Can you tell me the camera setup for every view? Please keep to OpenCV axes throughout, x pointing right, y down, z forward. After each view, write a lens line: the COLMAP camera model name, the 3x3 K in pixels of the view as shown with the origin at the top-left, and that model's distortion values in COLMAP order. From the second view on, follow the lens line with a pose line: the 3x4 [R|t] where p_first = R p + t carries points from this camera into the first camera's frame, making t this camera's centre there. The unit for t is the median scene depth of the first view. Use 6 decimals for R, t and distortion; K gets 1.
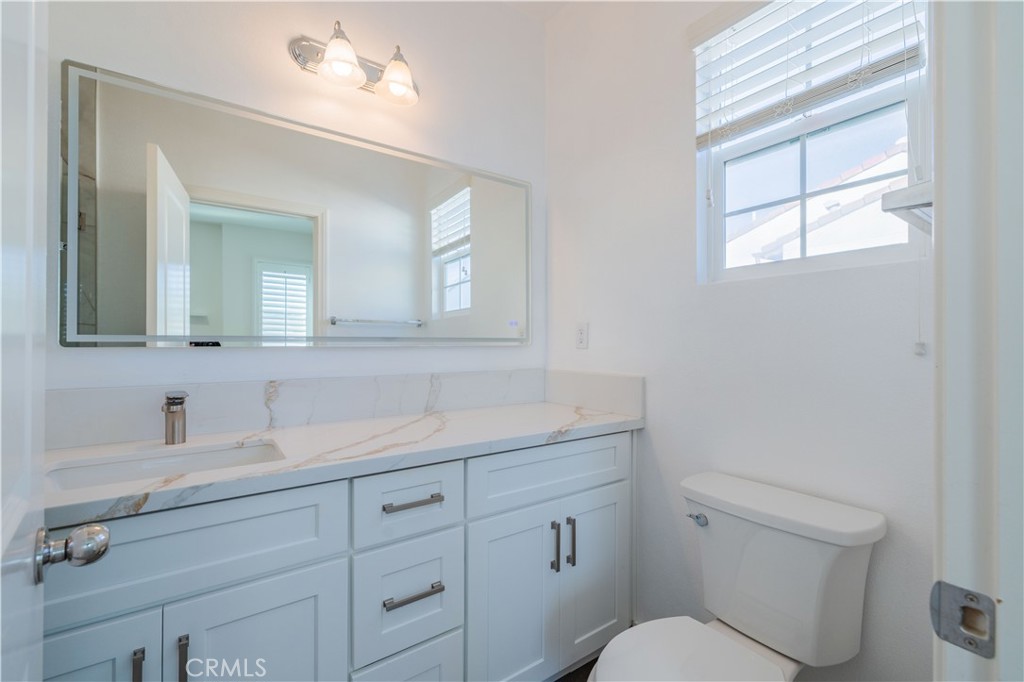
lens RADIAL K [[438.9, 0, 512.2], [0, 438.9, 337.1], [0, 0, 1]] dist [-0.001151, 0.000035]
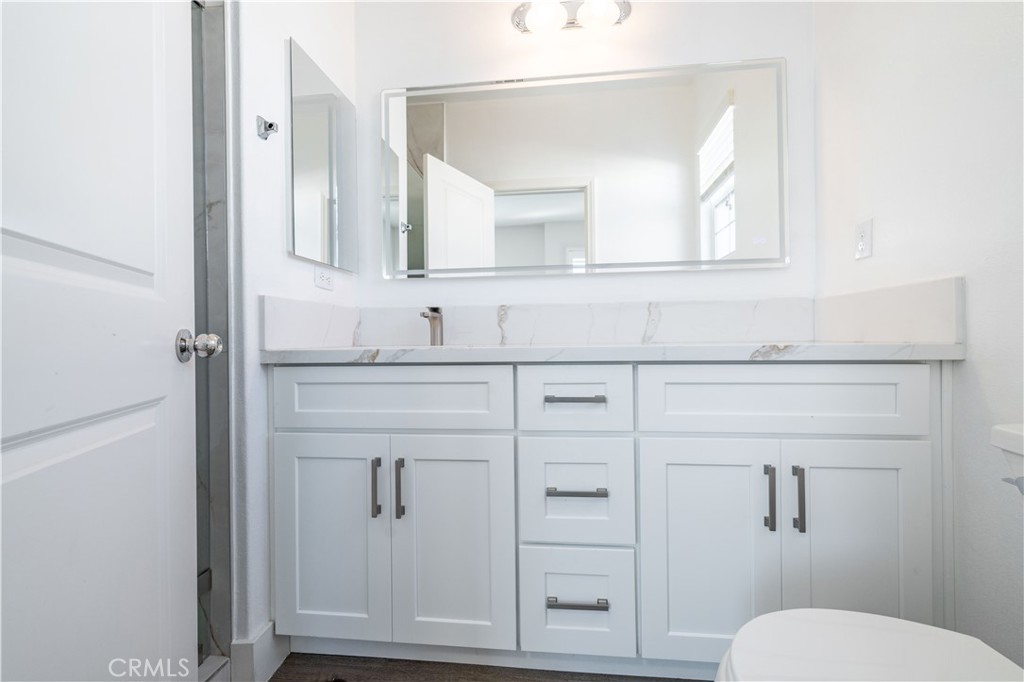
lens RADIAL K [[438.9, 0, 512.2], [0, 438.9, 337.1], [0, 0, 1]] dist [-0.001151, 0.000035]
pose [[0.740123, -0.009629, -0.672402, 0.271151], [0.009682, 0.999946, -0.003663, 0.189857], [0.672401, -0.003799, 0.740177, 0.132792]]
